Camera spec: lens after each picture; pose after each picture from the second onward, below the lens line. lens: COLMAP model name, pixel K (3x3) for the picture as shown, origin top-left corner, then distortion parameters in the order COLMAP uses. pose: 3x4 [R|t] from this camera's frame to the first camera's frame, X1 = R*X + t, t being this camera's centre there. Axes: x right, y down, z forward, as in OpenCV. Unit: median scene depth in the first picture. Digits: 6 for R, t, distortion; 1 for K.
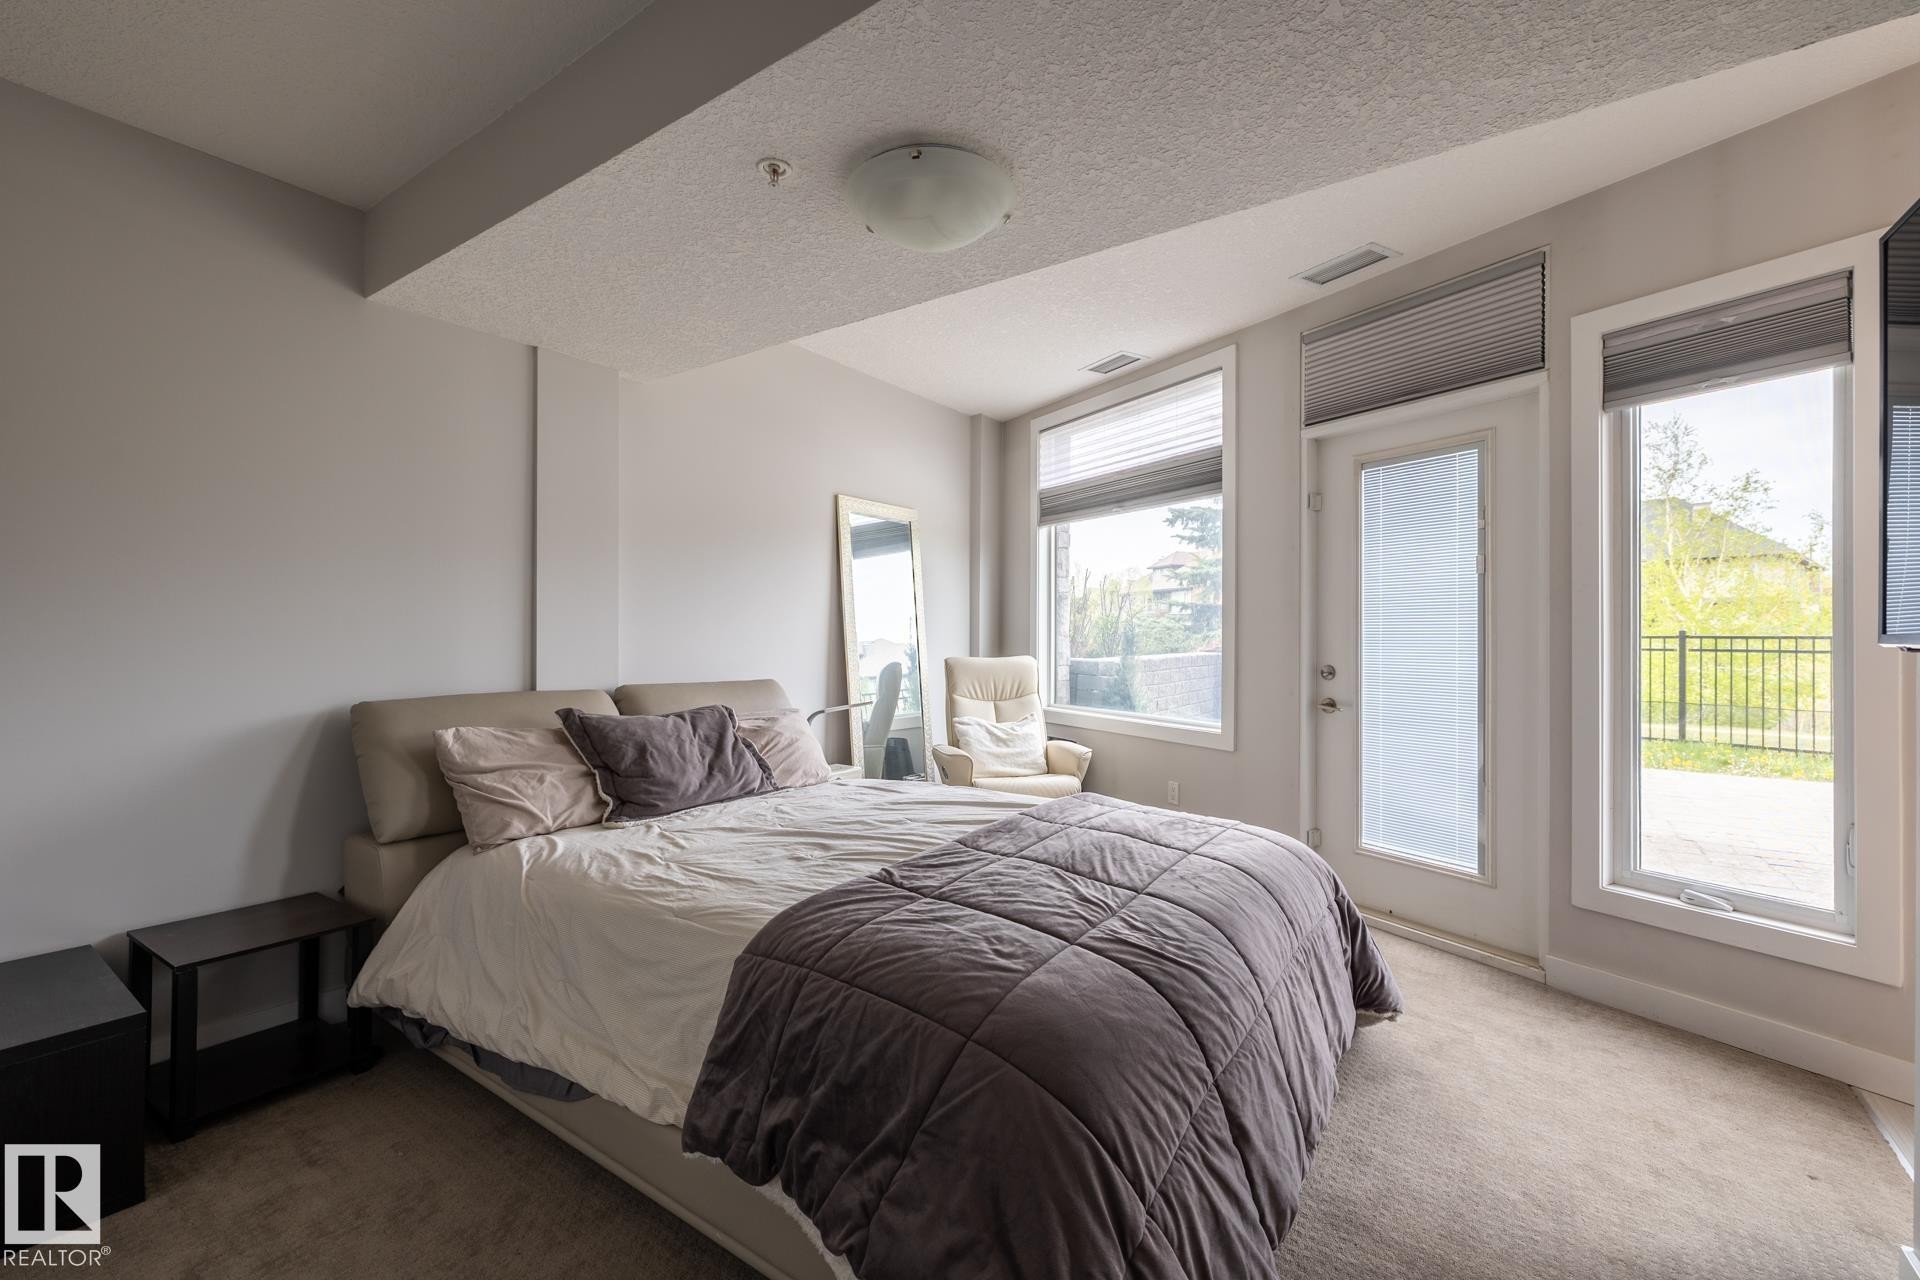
lens RADIAL K [[816.7, 0, 965.2], [0, 816.7, 636.0], [0, 0, 1]] dist [0.000417, -0.000338]
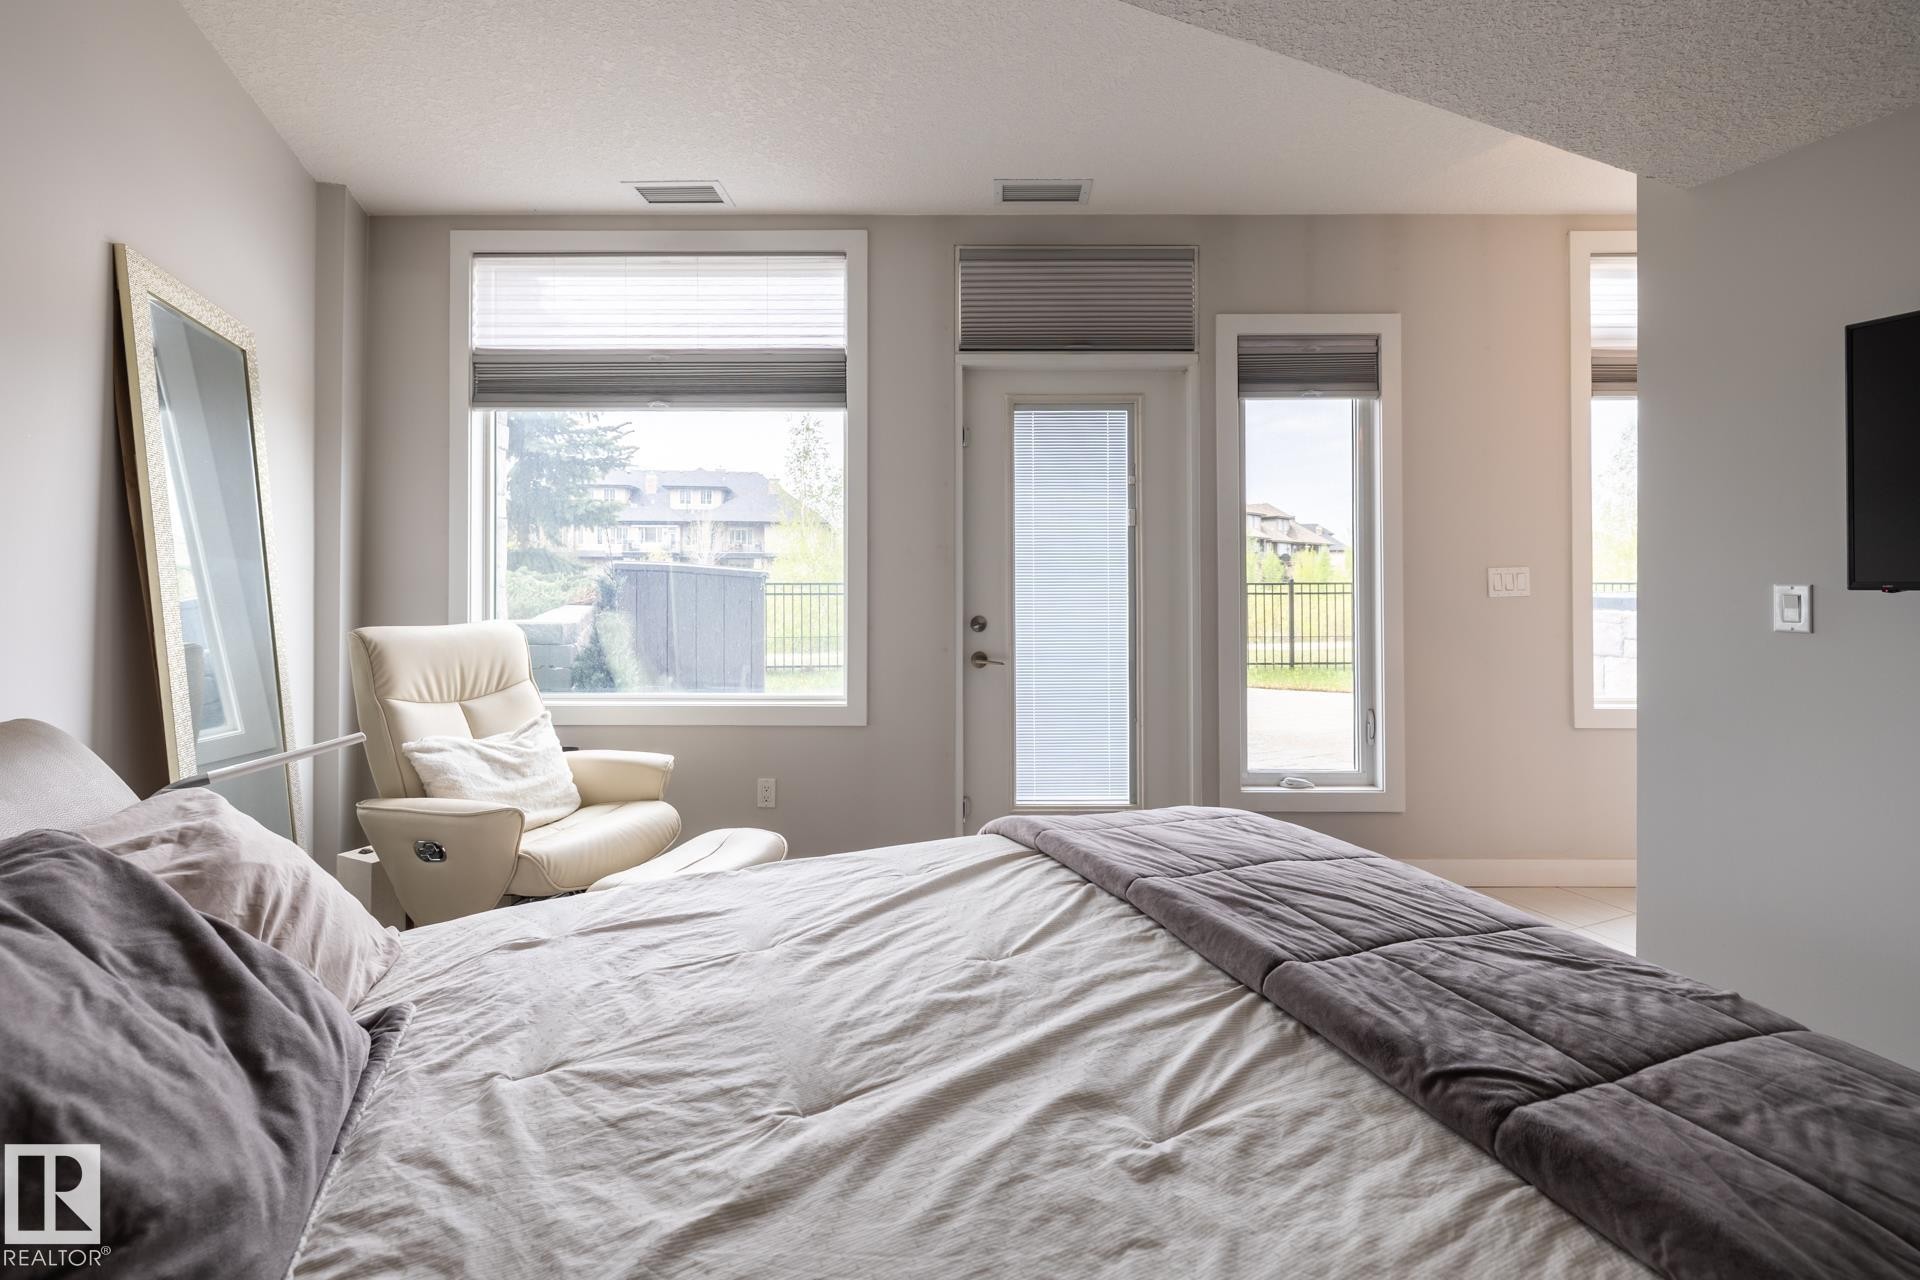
lens RADIAL K [[825.1, 0, 992.5], [0, 825.1, 573.6], [0, 0, 1]] dist [-0.003872, -0.000093]
pose [[0.521820, 0.006299, 0.853033, -0.309116], [0.004466, 0.999939, -0.010116, -0.002119], [-0.853044, 0.009089, 0.521760, 0.459297]]
